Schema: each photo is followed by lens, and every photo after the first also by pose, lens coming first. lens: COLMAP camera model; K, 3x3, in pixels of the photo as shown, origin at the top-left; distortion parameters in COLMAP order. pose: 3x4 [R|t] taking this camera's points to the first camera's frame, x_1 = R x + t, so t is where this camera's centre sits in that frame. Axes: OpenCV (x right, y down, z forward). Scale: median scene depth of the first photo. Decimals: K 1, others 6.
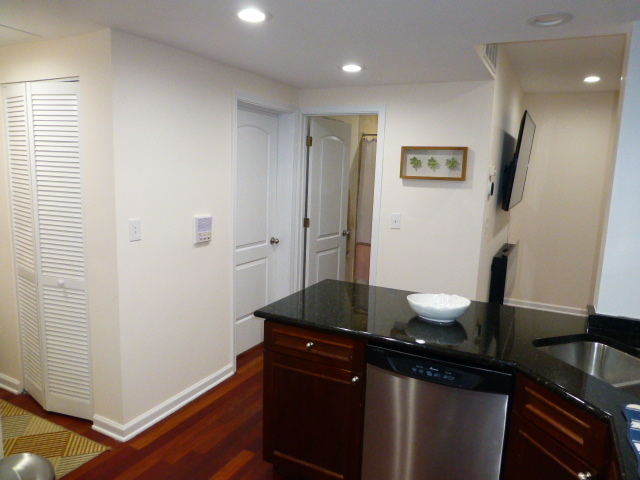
lens RADIAL K [[461.7, 0, 322.1], [0, 461.7, 238.2], [0, 0, 1]] dist [-0.033317, 0.013778]
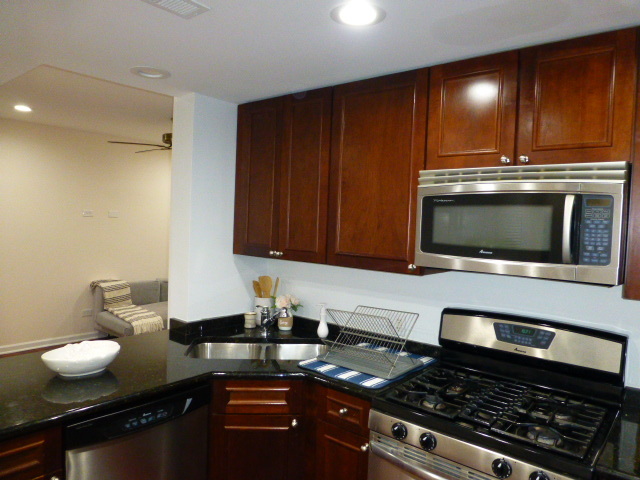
lens RADIAL K [[461.7, 0, 322.5], [0, 461.7, 246.0], [0, 0, 1]] dist [-0.033317, 0.013778]
pose [[0.225213, -0.078531, 0.971139, -0.394747], [0.116548, 0.991761, 0.053170, -0.047059], [-0.967314, 0.101210, 0.232510, 0.275808]]
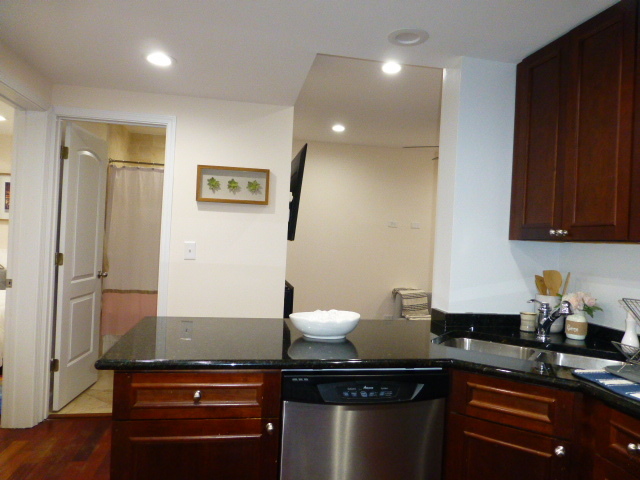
lens RADIAL K [[461.7, 0, 319.1], [0, 461.7, 242.4], [0, 0, 1]] dist [-0.033317, 0.013778]
pose [[0.793282, 0.000051, 0.608855, -0.240709], [0.072268, 0.992923, -0.094241, 0.064401], [-0.604551, 0.118760, 0.787664, 0.248455]]
